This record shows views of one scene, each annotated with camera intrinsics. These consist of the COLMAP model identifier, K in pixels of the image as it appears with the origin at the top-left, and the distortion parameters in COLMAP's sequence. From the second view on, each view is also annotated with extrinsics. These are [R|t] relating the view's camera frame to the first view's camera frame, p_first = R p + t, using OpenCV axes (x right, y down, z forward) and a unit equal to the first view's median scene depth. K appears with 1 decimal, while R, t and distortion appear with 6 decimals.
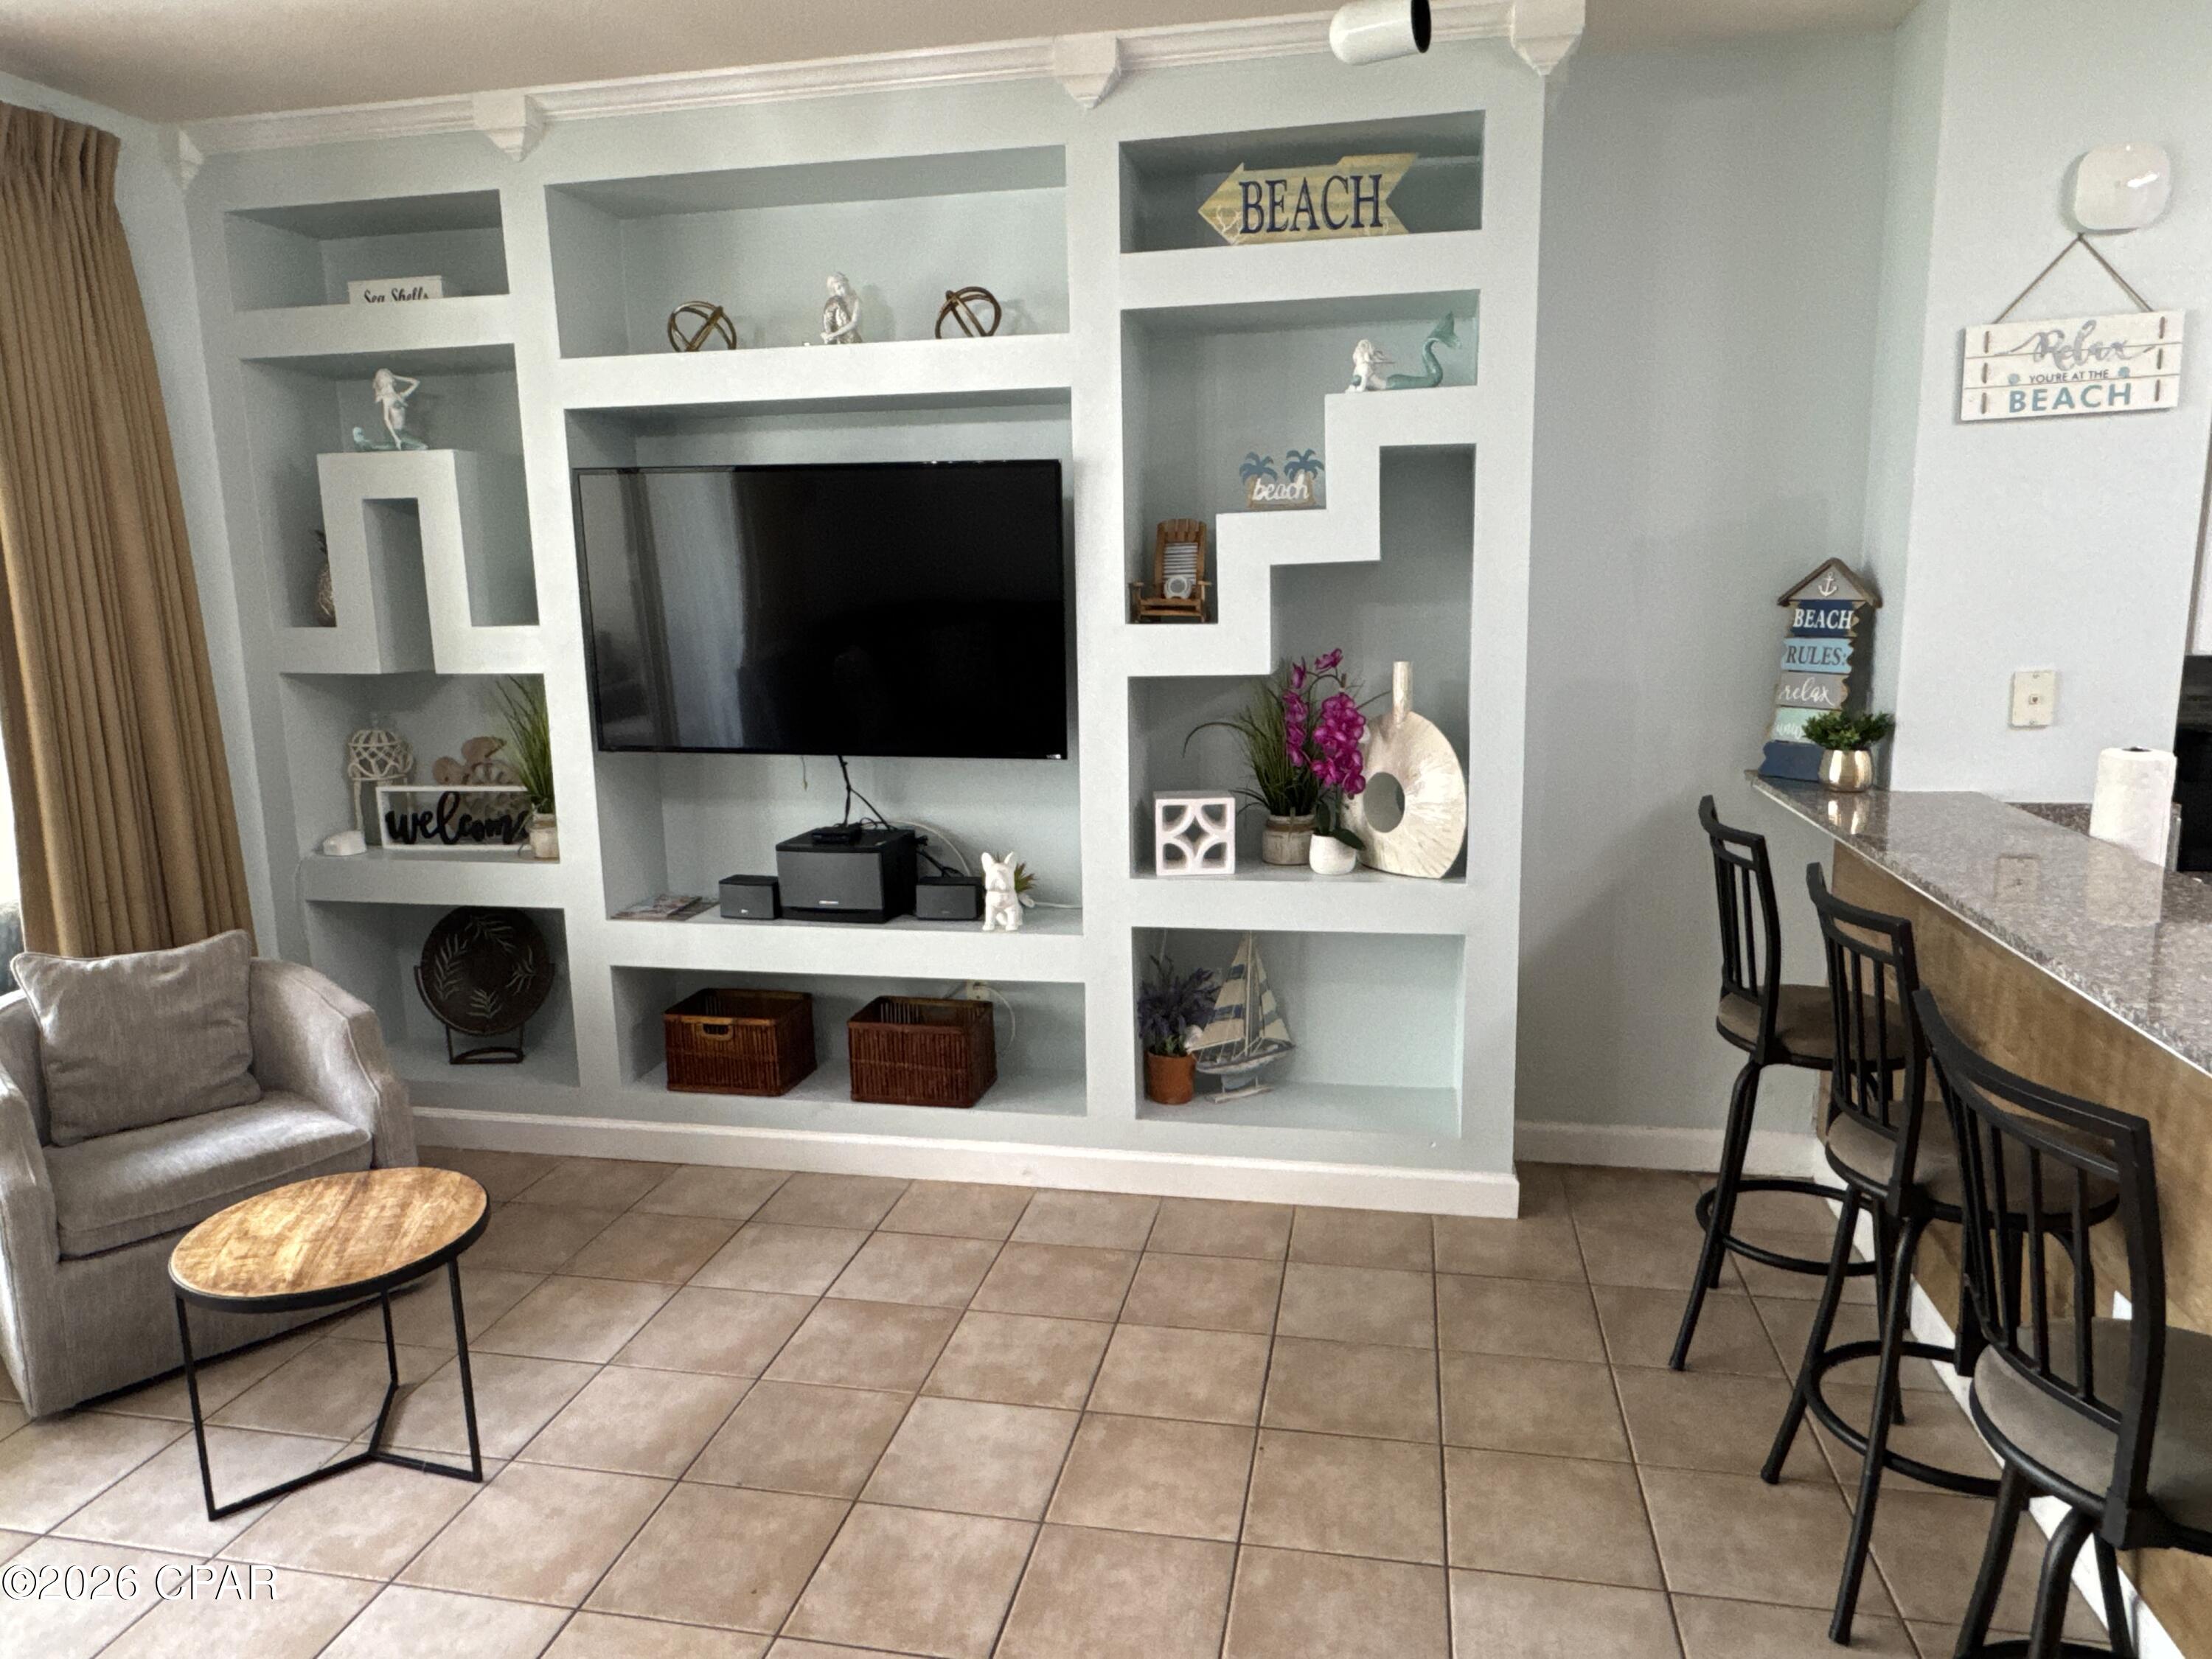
lens RADIAL K [[1475.1, 0, 1101.6], [0, 1475.1, 835.1], [0, 0, 1]] dist [0.011504, -0.014992]
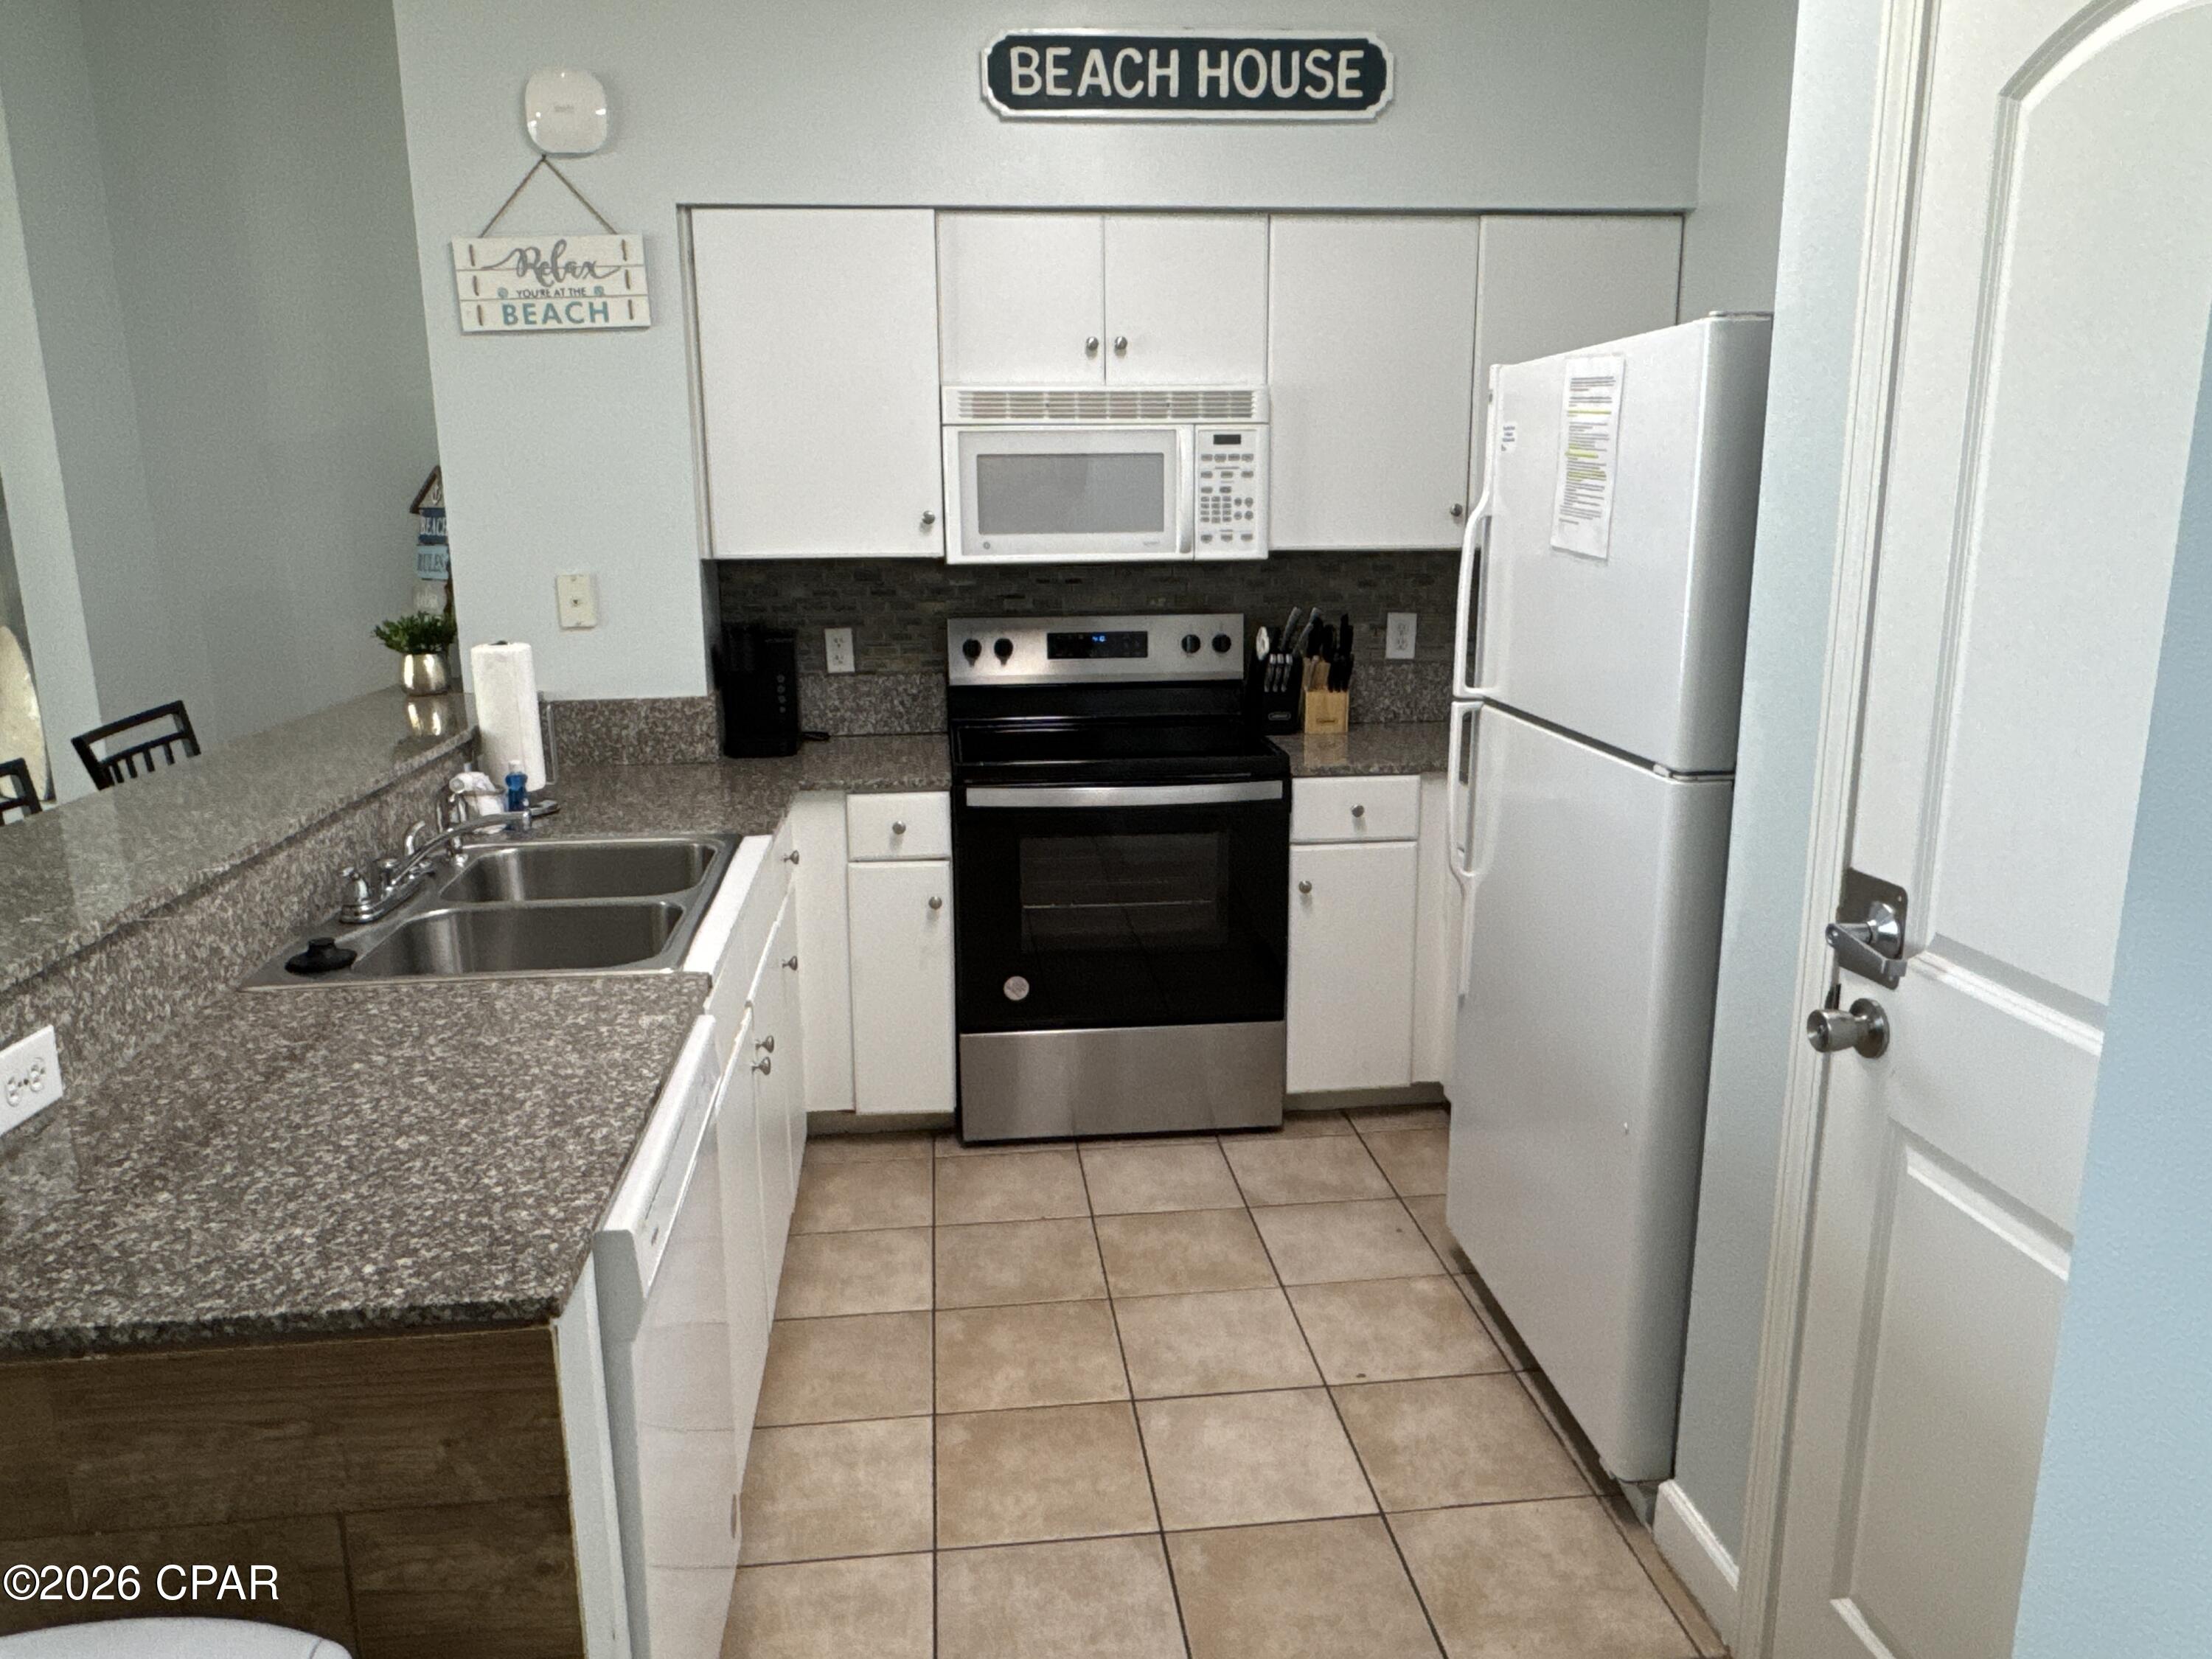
lens RADIAL K [[1564.3, 0, 1107.3], [0, 1564.3, 833.9], [0, 0, 1]] dist [0.002405, 0.000390]
pose [[0.950048, -0.056473, 0.306951, 0.665580], [0.046112, 0.998098, 0.040909, 0.047933], [-0.308677, -0.024712, 0.950846, -0.194343]]
